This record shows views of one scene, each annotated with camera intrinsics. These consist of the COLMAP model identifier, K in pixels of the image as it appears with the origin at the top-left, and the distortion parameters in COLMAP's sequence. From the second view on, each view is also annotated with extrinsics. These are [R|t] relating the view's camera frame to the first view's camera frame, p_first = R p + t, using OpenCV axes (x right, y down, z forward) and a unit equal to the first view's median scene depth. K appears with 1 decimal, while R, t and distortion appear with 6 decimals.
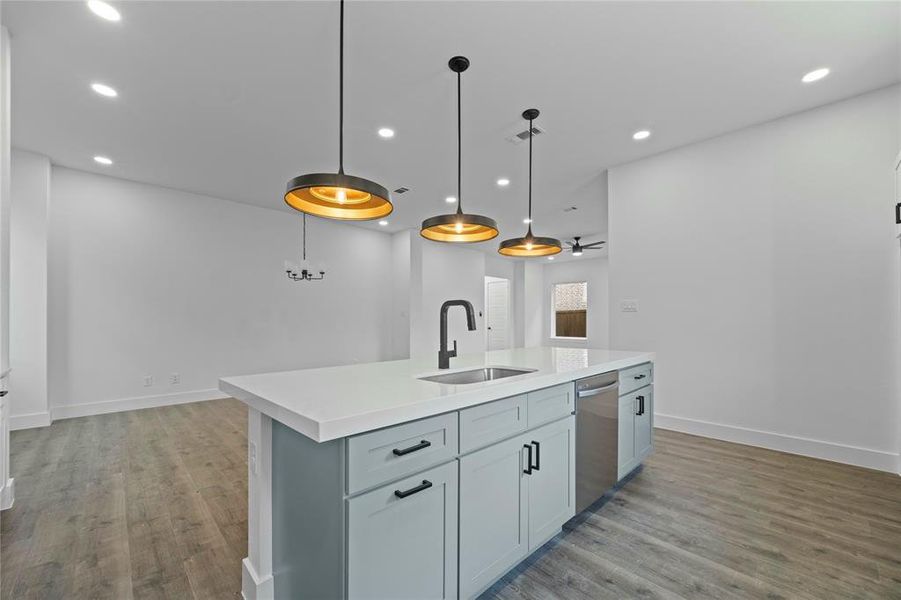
lens RADIAL K [[362.4, 0, 447.4], [0, 362.4, 309.9], [0, 0, 1]] dist [-0.001984, 0.000171]
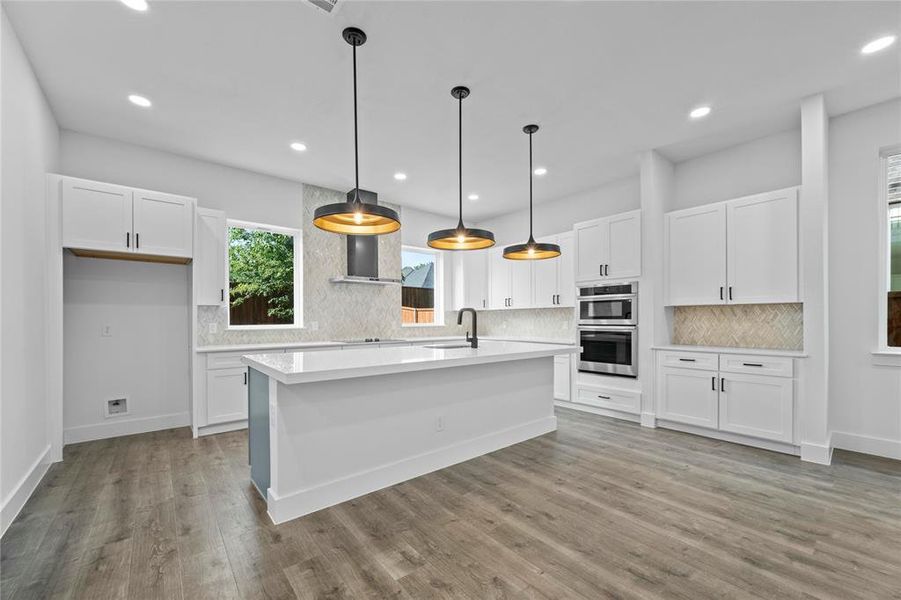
lens RADIAL K [[364.4, 0, 450.2], [0, 364.4, 319.2], [0, 0, 1]] dist [-0.001295, -0.000122]
pose [[-0.997758, 0.003411, 0.066834, -0.011406], [0.001810, 0.999711, -0.023992, 0.048672], [-0.066897, -0.023818, -0.997476, 1.868550]]
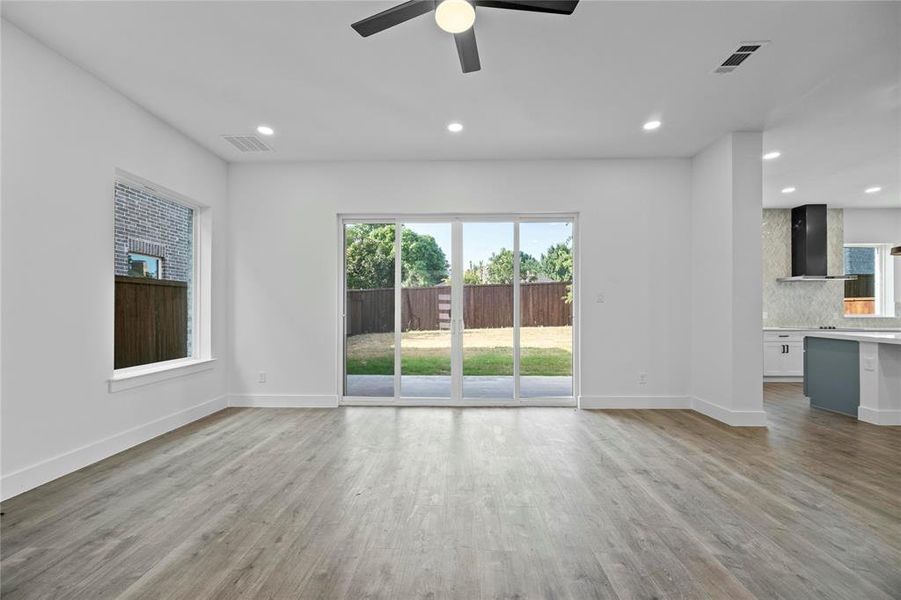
lens RADIAL K [[362.4, 0, 447.4], [0, 362.4, 309.9], [0, 0, 1]] dist [-0.001984, 0.000171]
pose [[-0.710370, 0.000546, 0.703828, 0.550957], [-0.017535, 0.999676, -0.018473, 0.079012], [-0.703610, -0.025464, -0.710130, 3.156620]]
